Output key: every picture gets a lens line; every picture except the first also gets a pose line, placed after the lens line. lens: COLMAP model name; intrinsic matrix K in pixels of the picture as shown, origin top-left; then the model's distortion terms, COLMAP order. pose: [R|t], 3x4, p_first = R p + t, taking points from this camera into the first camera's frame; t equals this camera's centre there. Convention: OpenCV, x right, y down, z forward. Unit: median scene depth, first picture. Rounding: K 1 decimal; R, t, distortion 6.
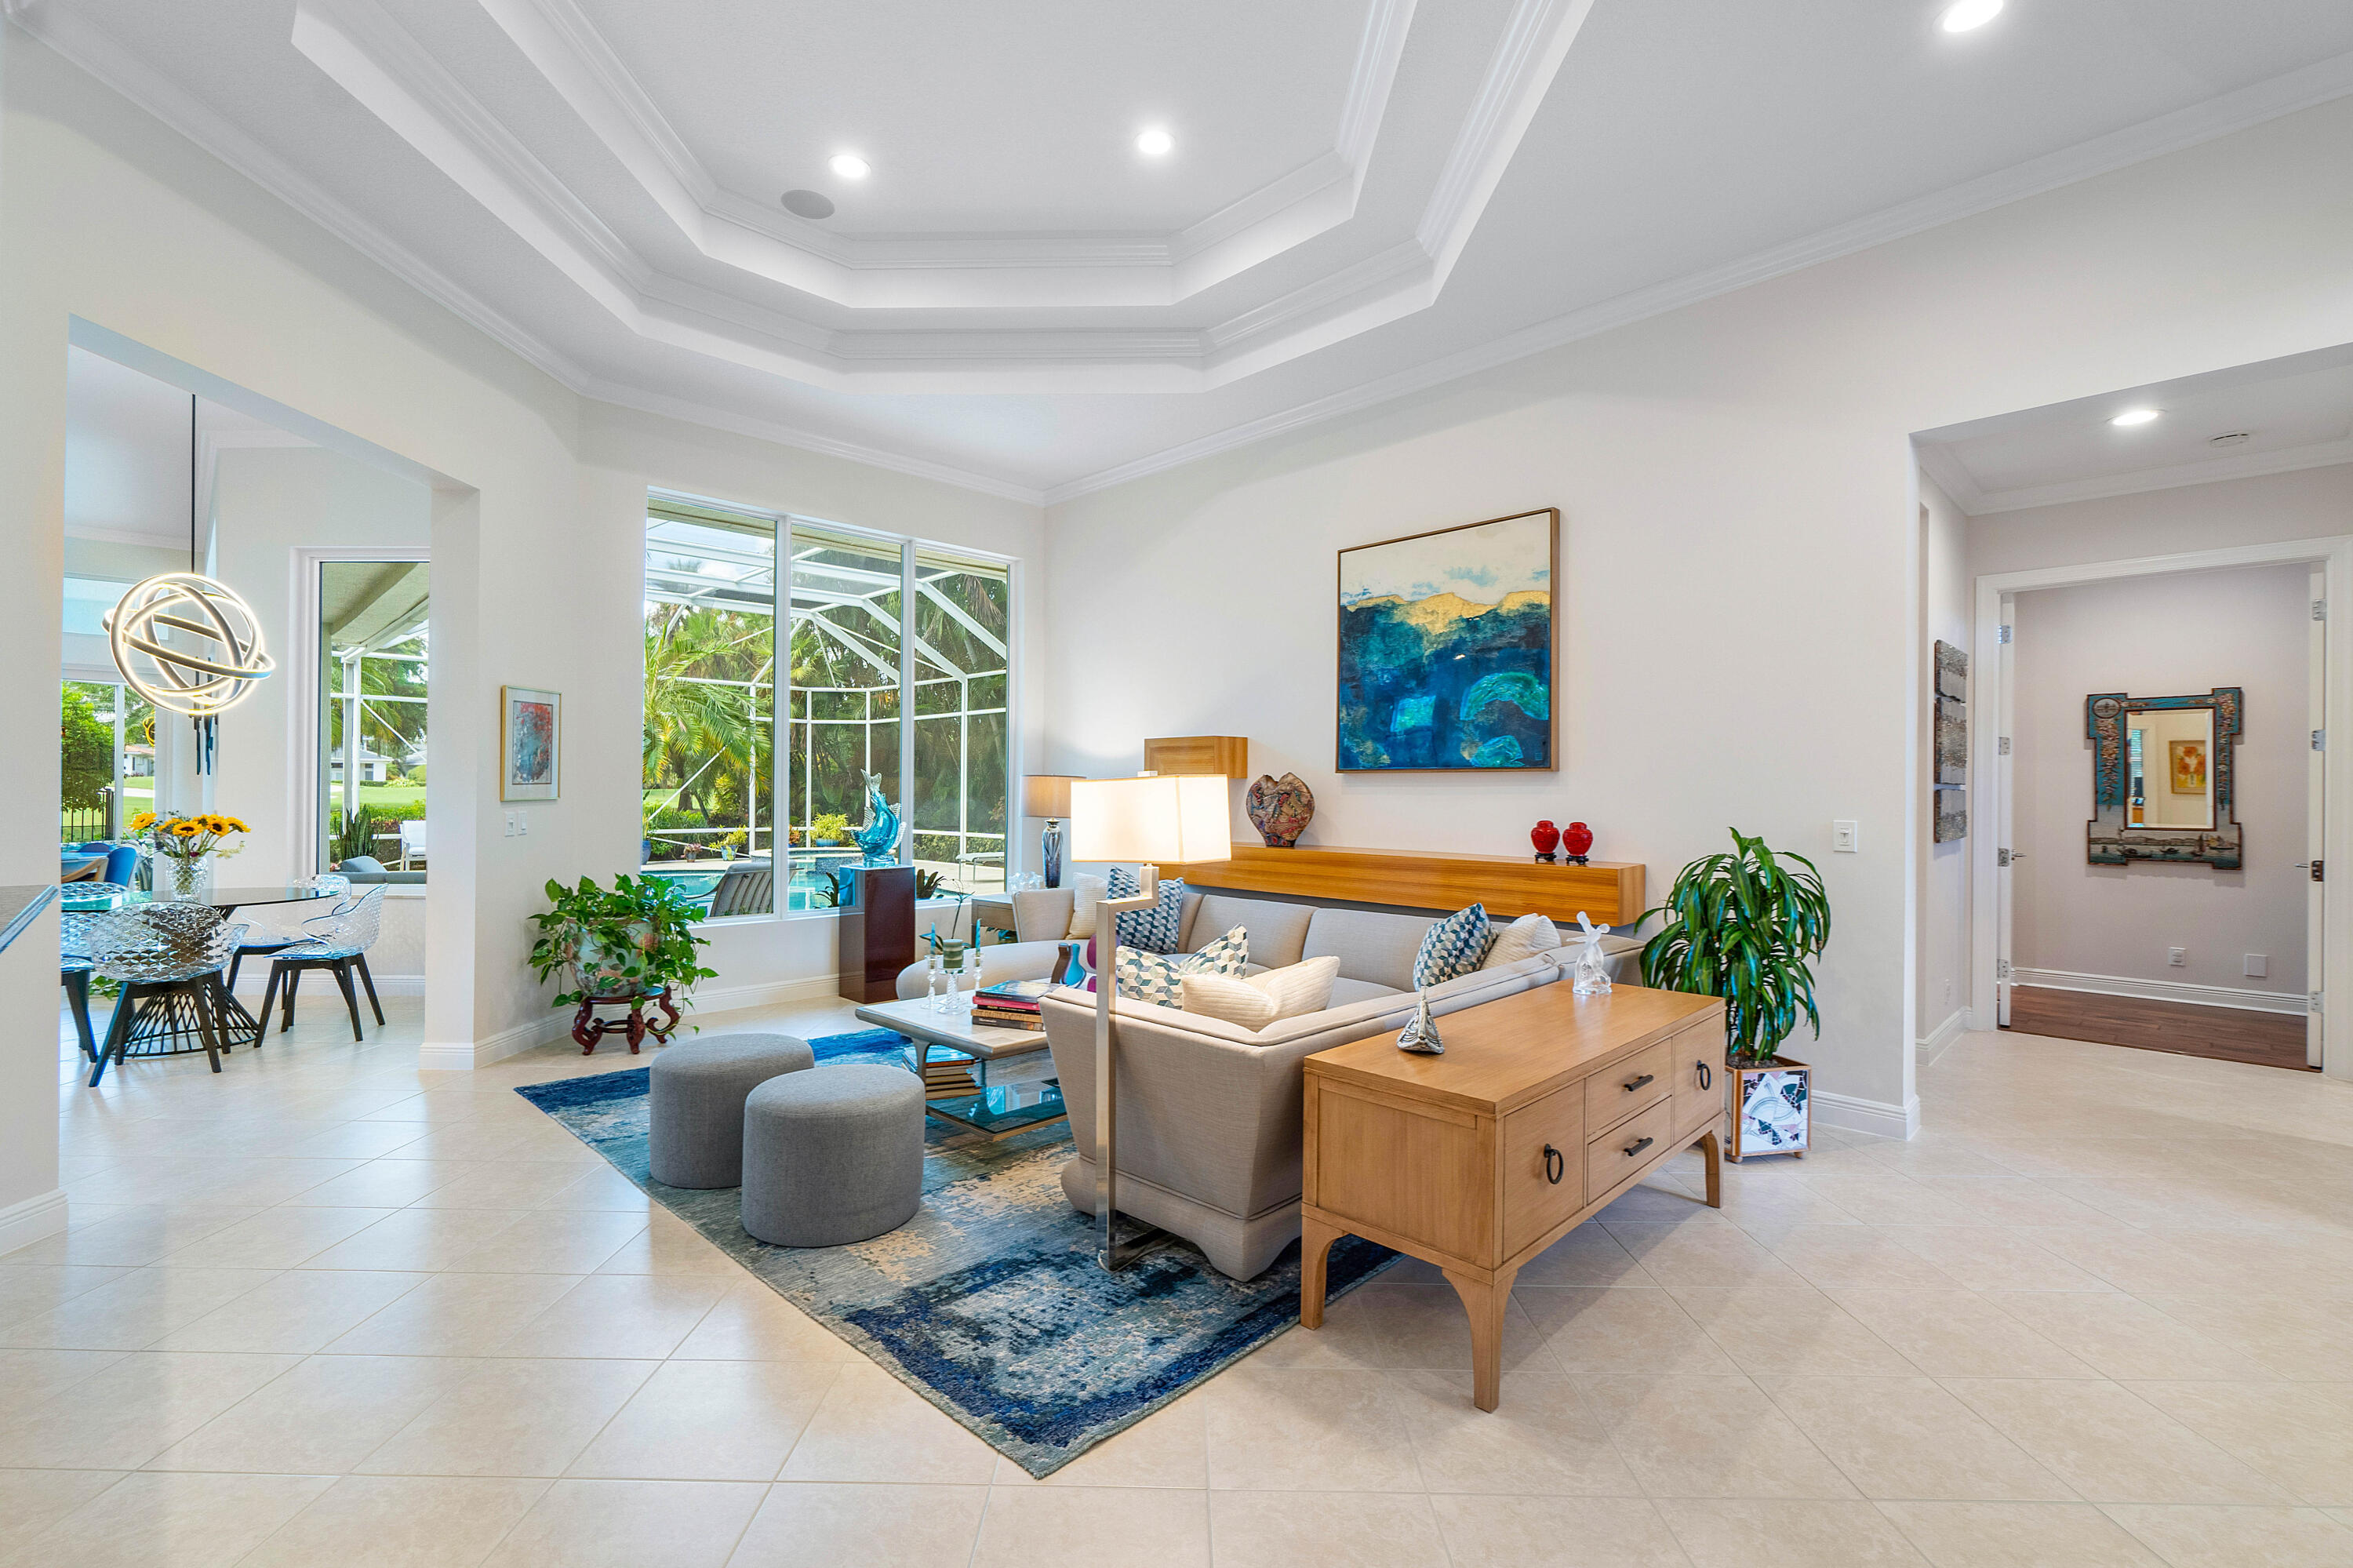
lens RADIAL K [[1045.6, 0, 1147.8], [0, 1045.6, 794.6], [0, 0, 1]] dist [0.000462, 0.000196]
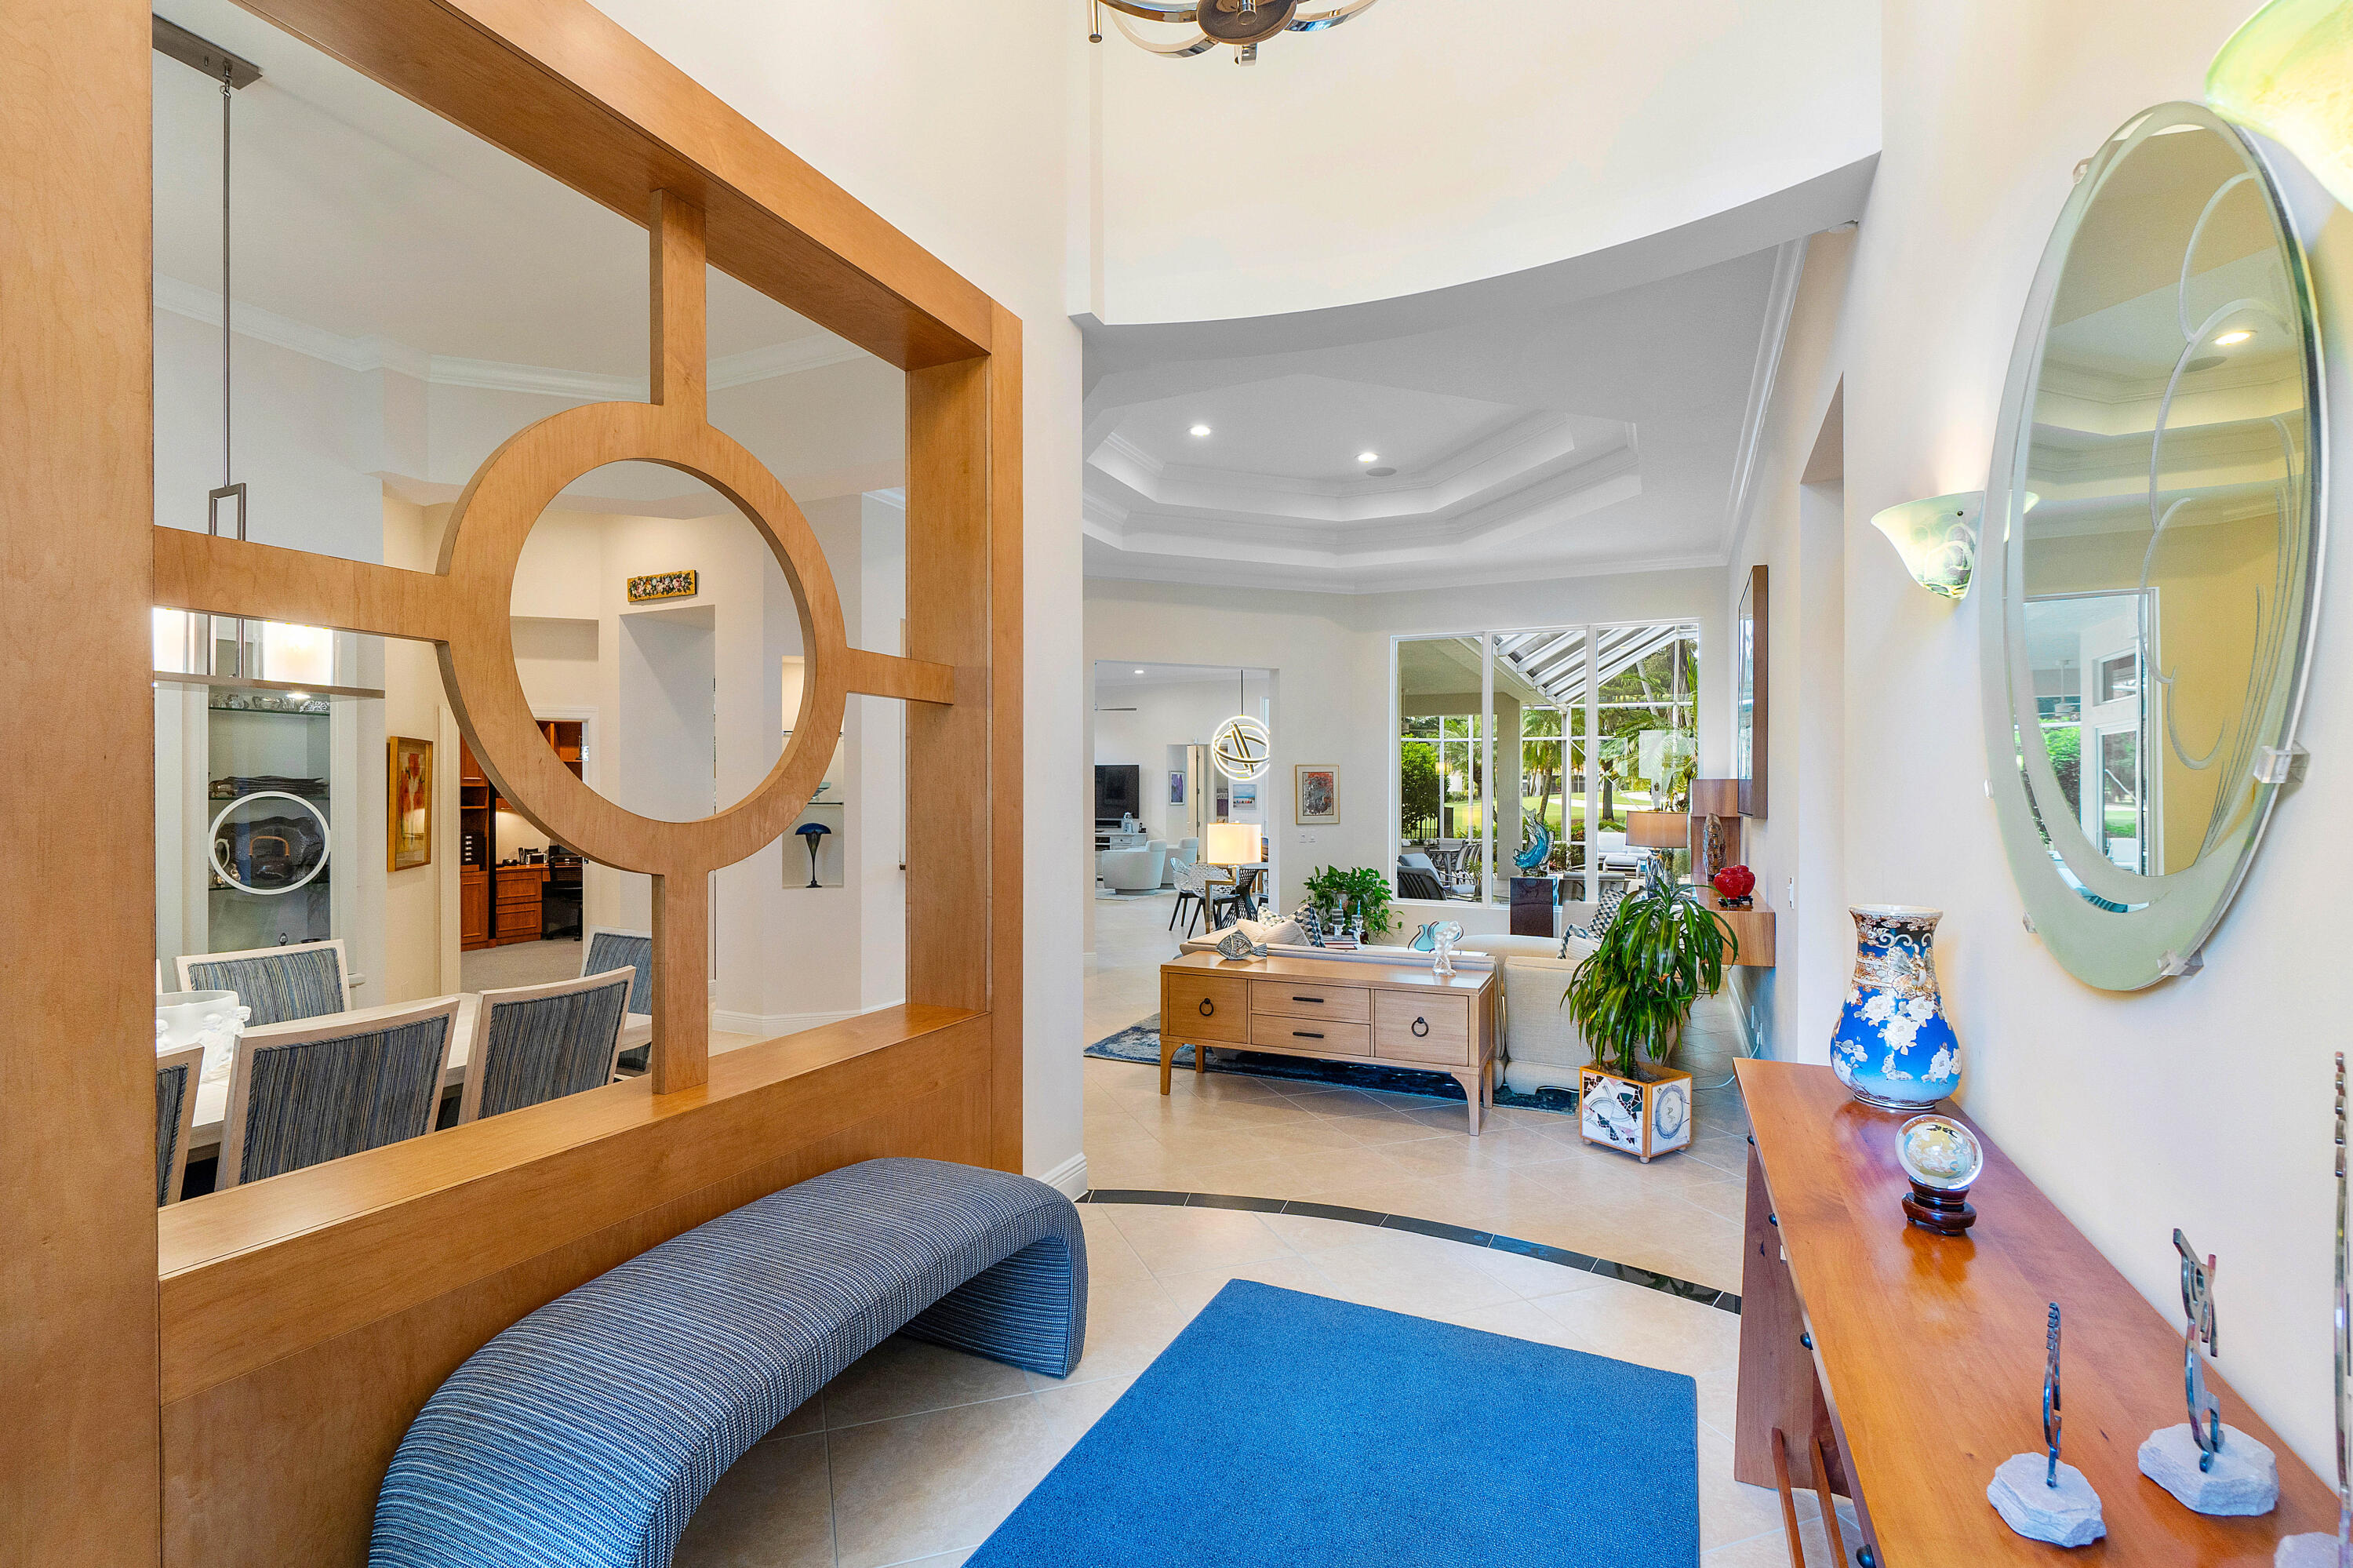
lens RADIAL K [[1057.5, 0, 1112.3], [0, 1057.5, 790.9], [0, 0, 1]] dist [0.001726, 0.000182]
pose [[0.317414, -0.007660, -0.948256, 0.982036], [-0.001918, 0.999960, -0.008720, -0.032852], [0.948285, 0.004587, 0.317387, 0.044934]]
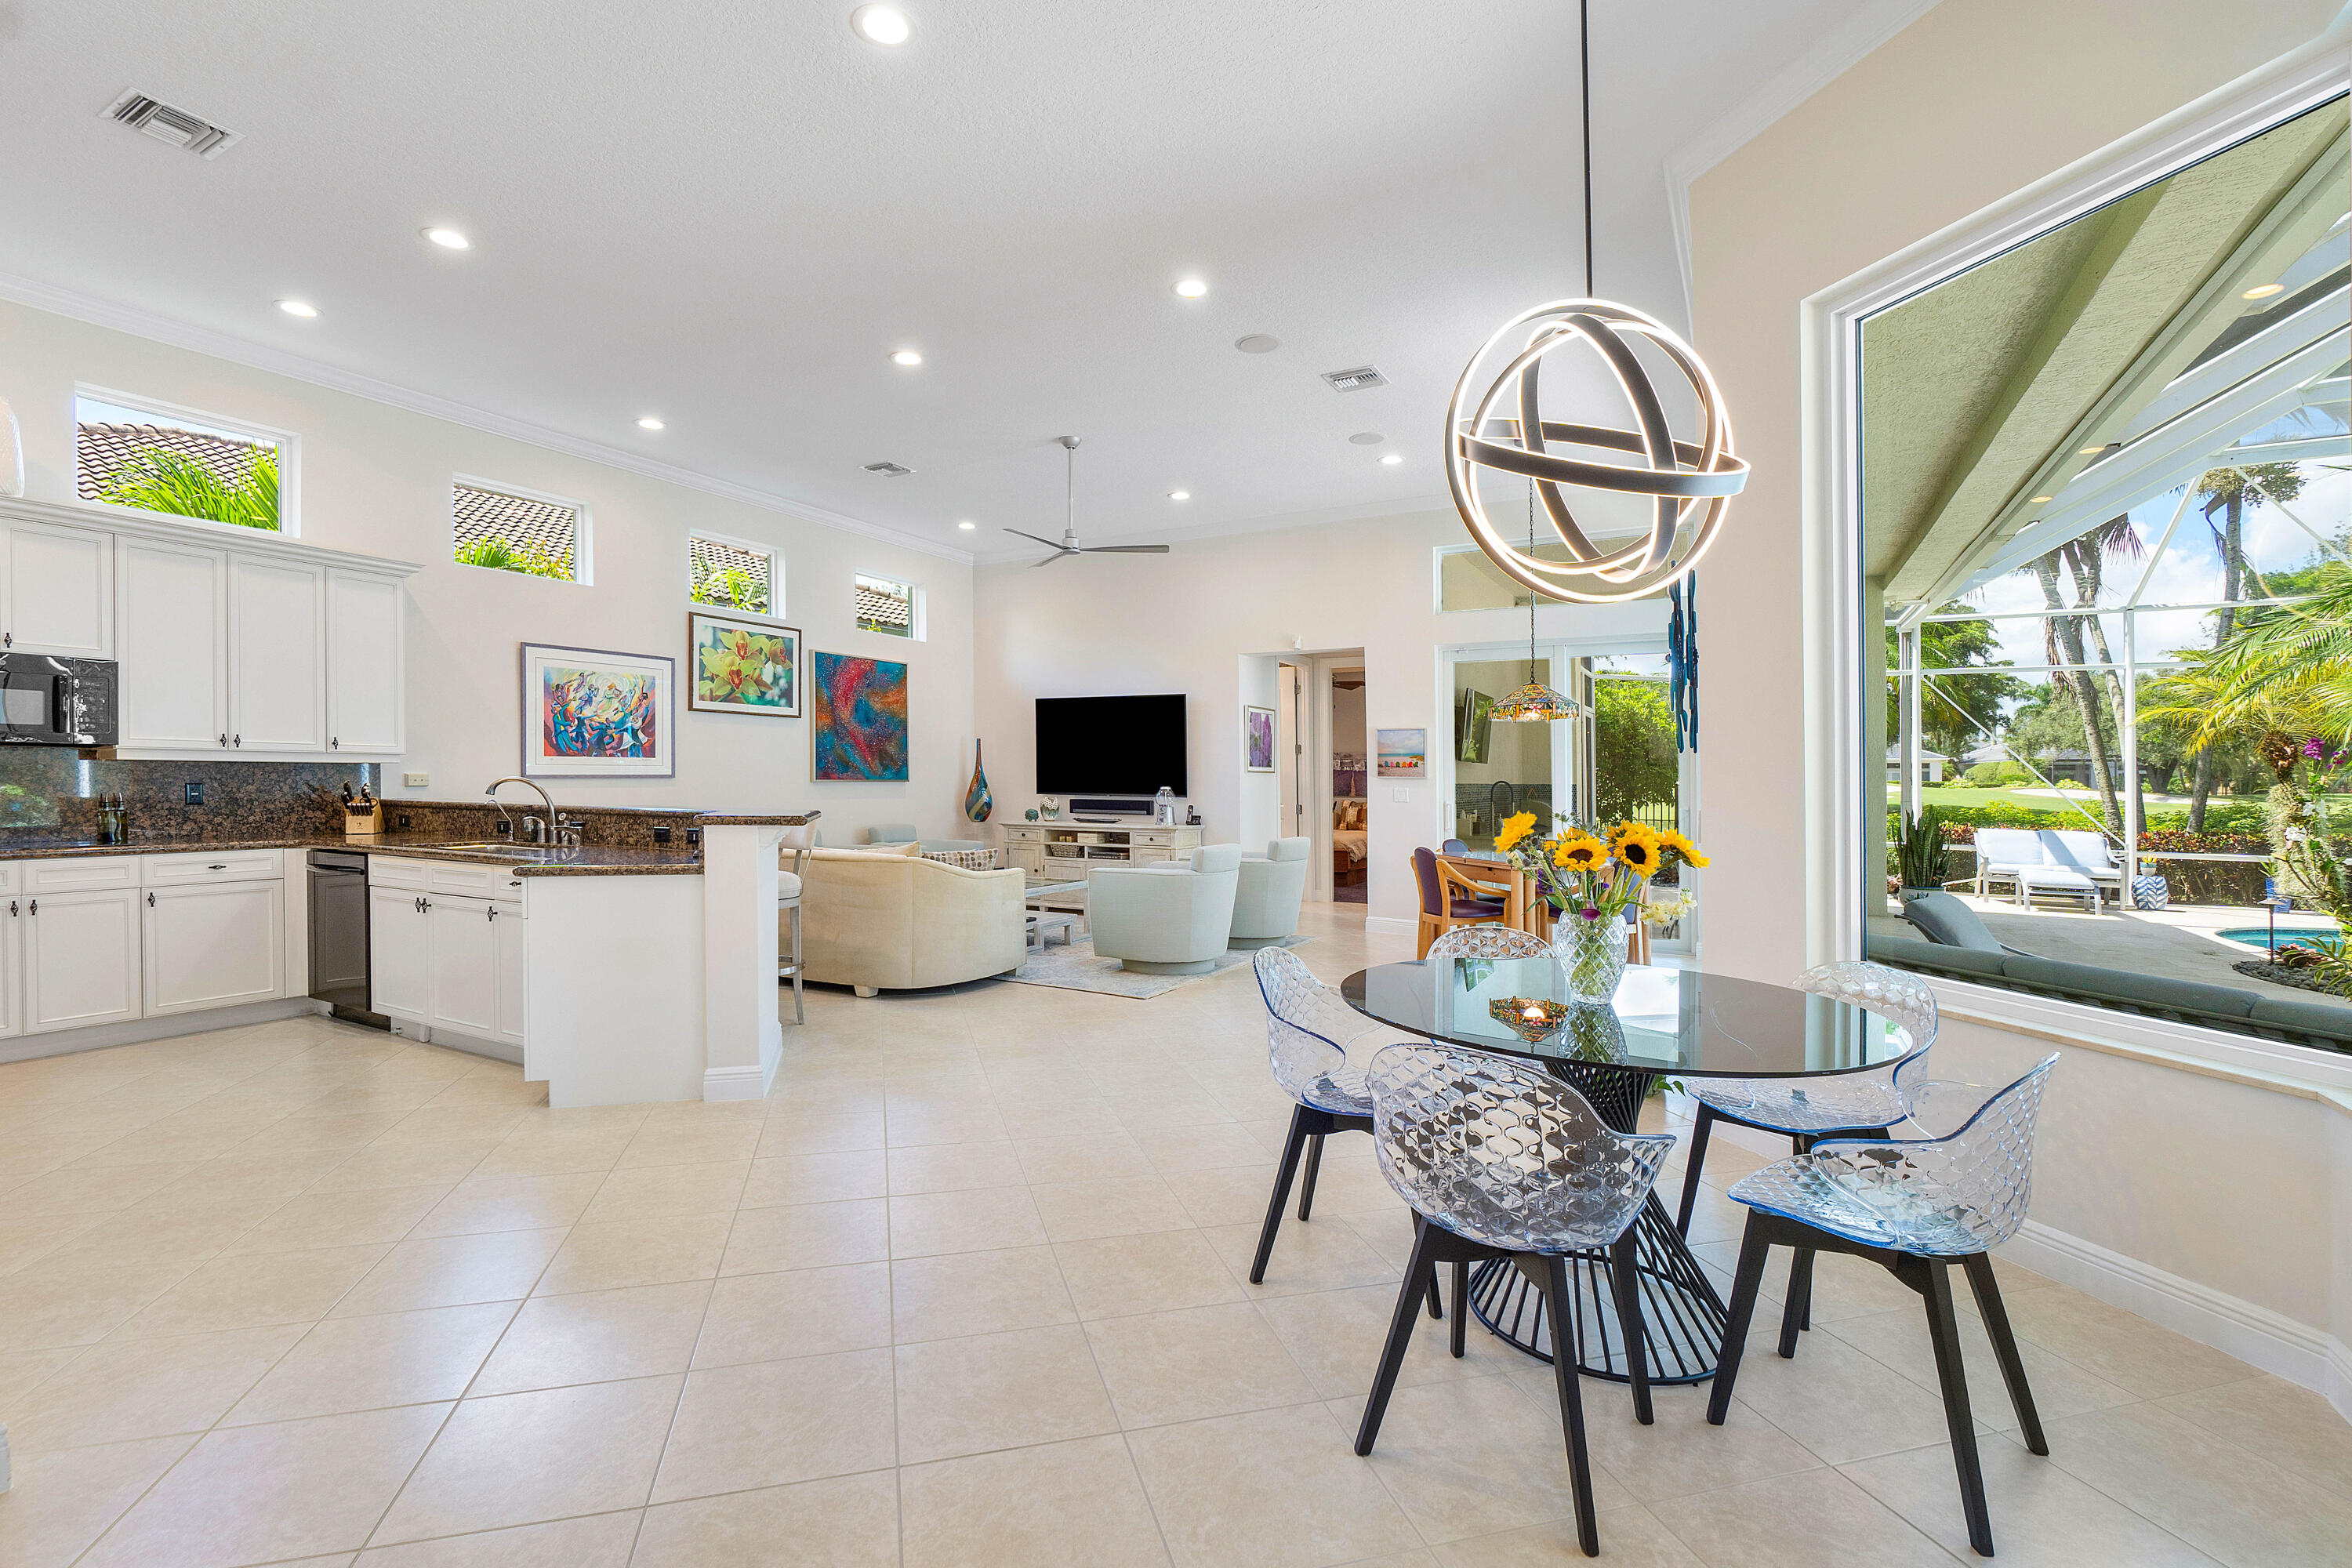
lens RADIAL K [[1032.9, 0, 1165.9], [0, 1032.9, 744.0], [0, 0, 1]] dist [0.001042, 0.000204]
pose [[0.294122, -0.034472, -0.955146, -0.489782], [-0.013567, 0.999098, -0.040236, 0.004923], [0.955672, 0.024793, 0.293389, 0.627979]]
